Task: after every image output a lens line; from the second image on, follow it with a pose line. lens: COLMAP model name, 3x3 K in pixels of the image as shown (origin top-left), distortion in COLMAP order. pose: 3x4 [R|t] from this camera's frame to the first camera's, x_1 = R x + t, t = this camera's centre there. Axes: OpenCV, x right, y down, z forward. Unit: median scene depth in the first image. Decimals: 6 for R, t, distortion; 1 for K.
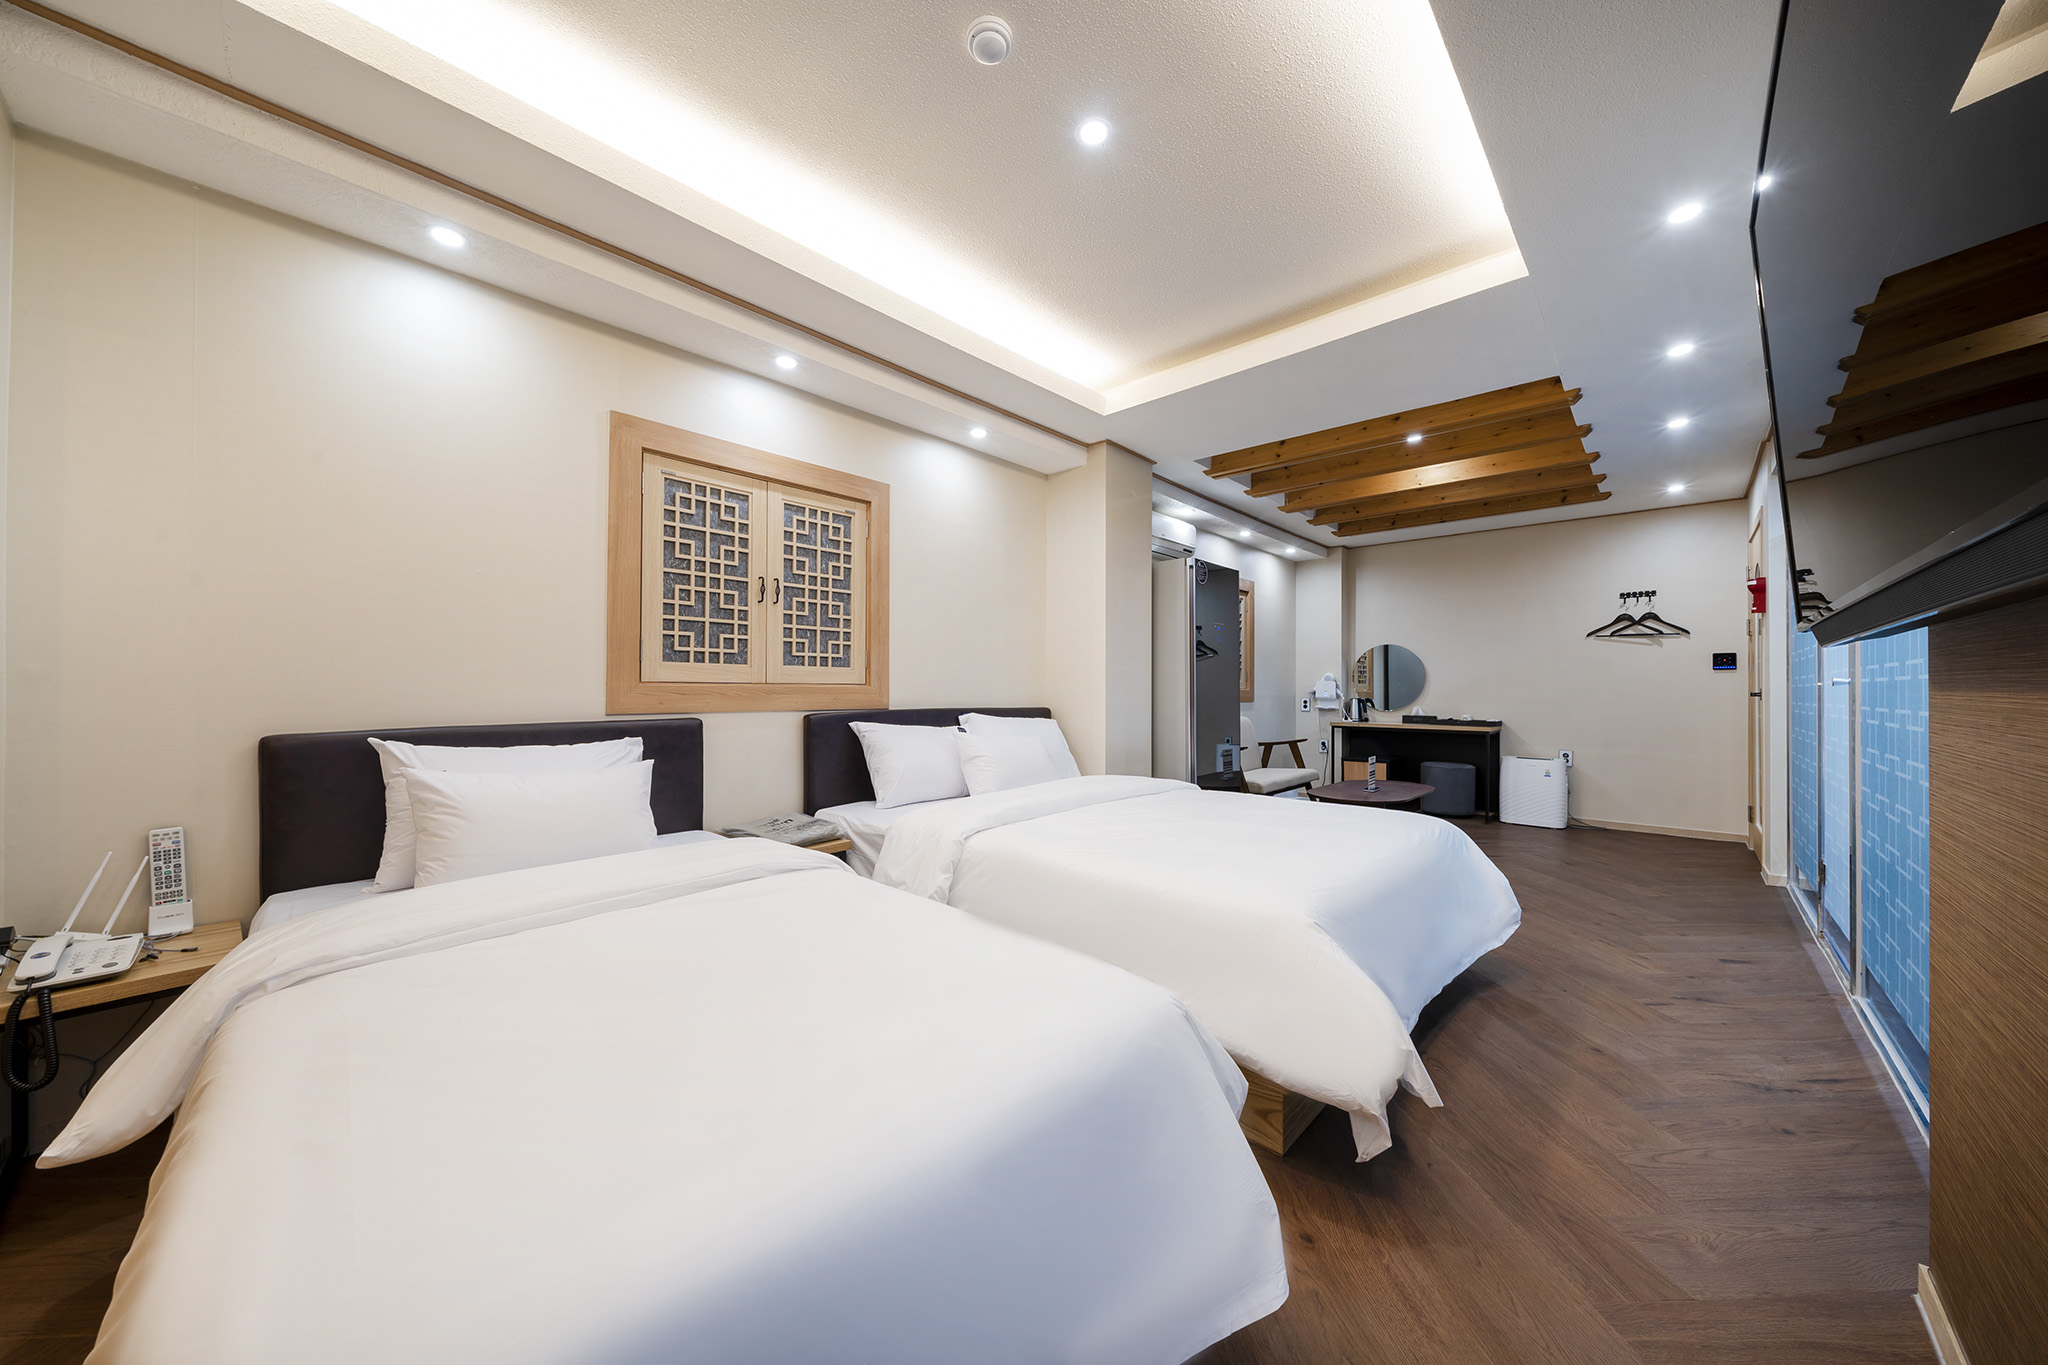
lens RADIAL K [[695.2, 0, 1024.0], [0, 695.2, 682.5], [0, 0, 1]] dist [-0.000194, -0.000021]
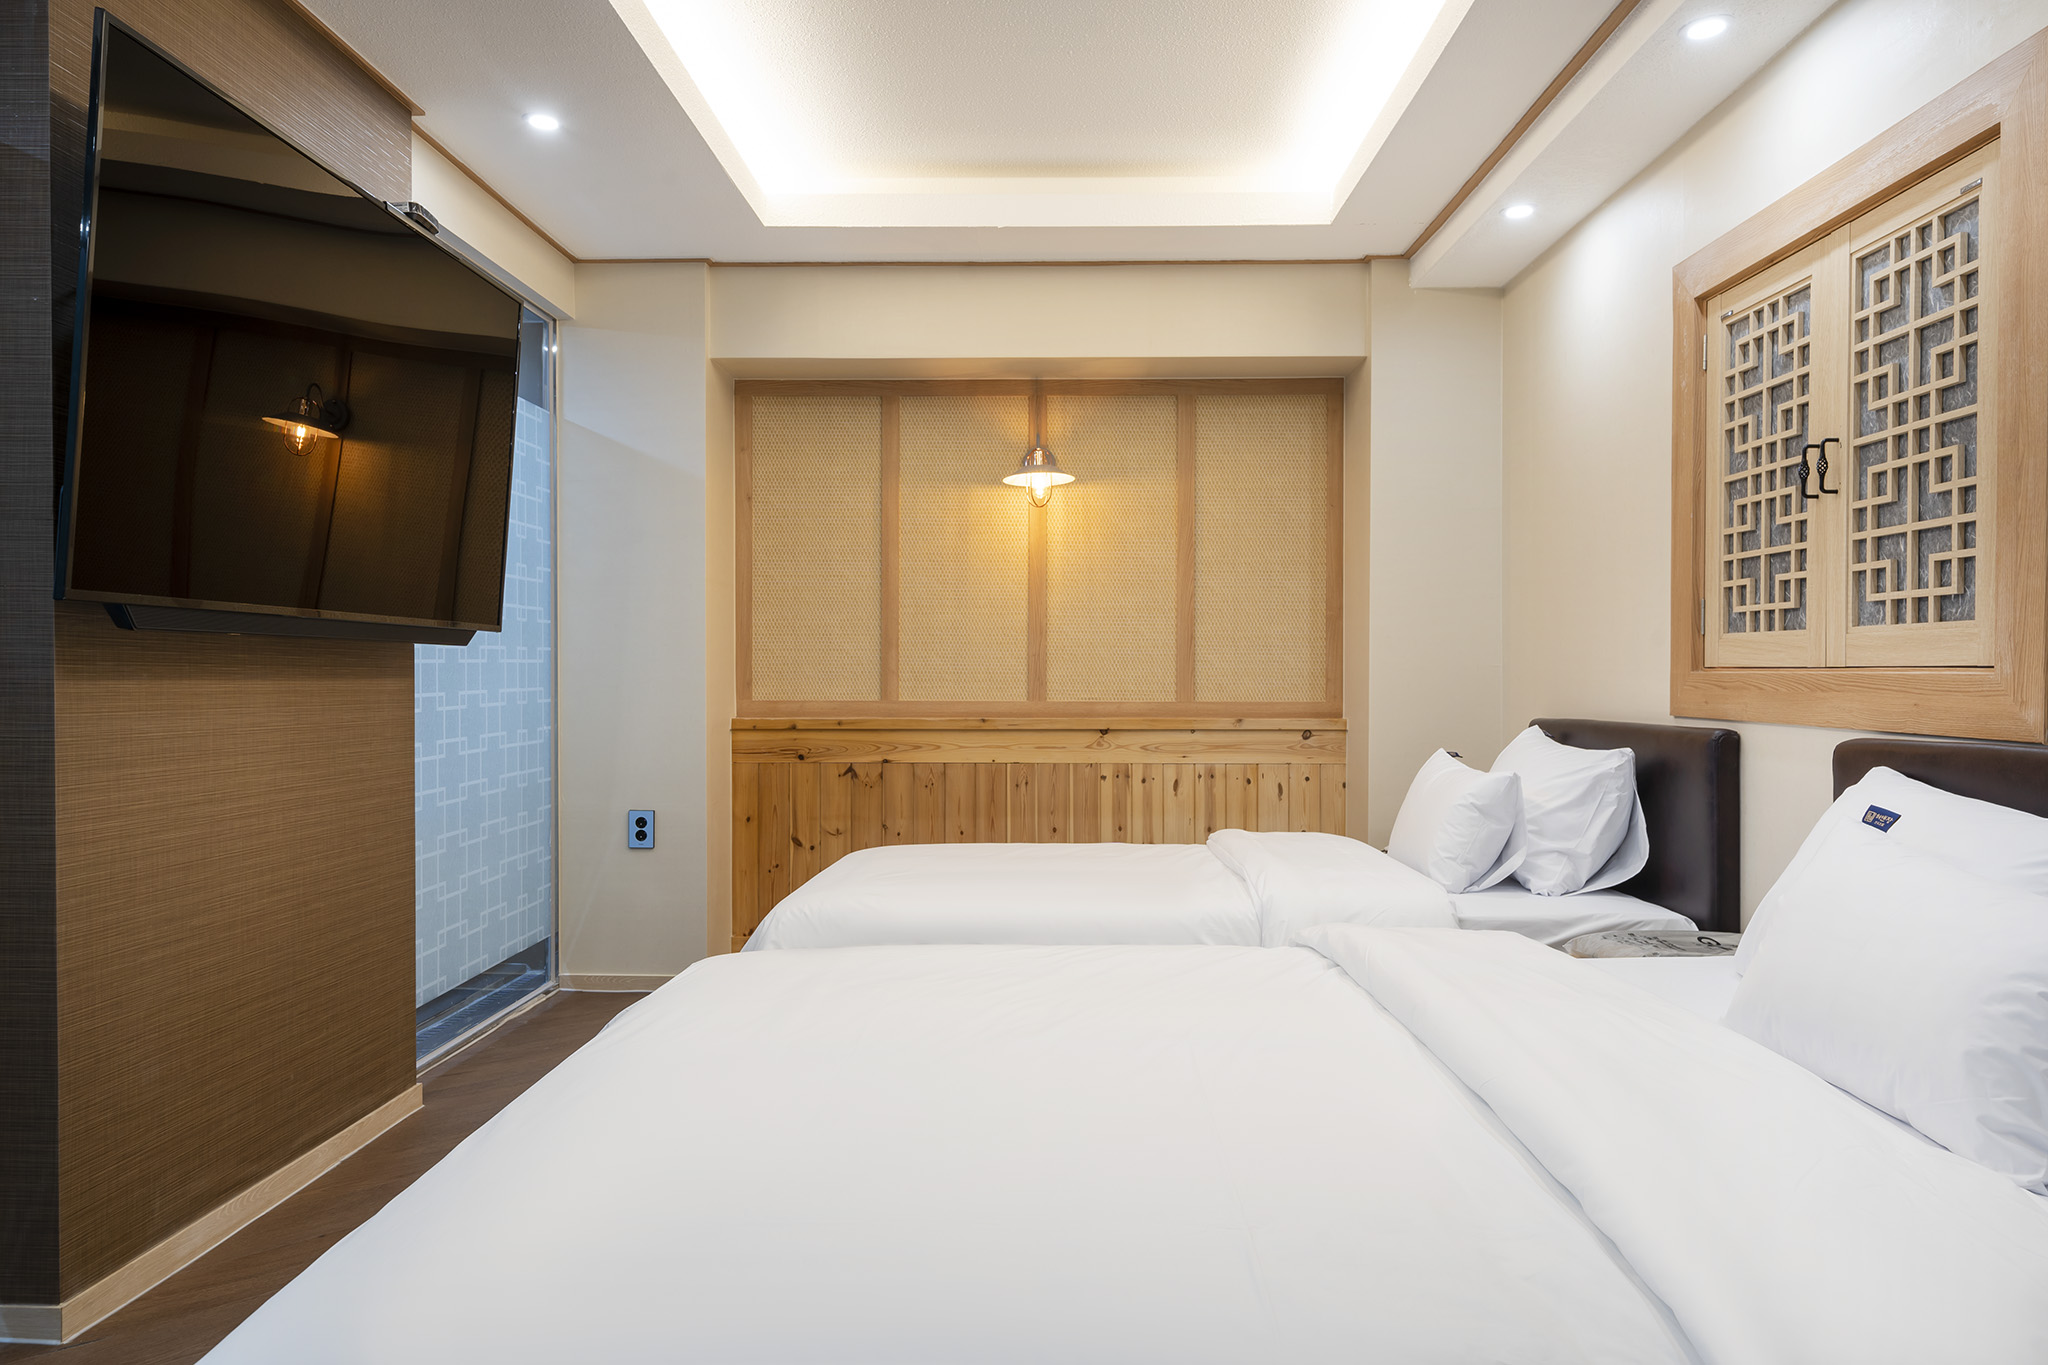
lens RADIAL K [[1362.4, 0, 1024.0], [0, 1362.4, 682.5], [0, 0, 1]] dist [0.000897, 0.000258]
pose [[-0.741874, -0.001853, -0.670537, 0.648041], [-0.001149, 0.999998, -0.001493, 0.013446], [0.670539, -0.000337, -0.741874, 1.330569]]
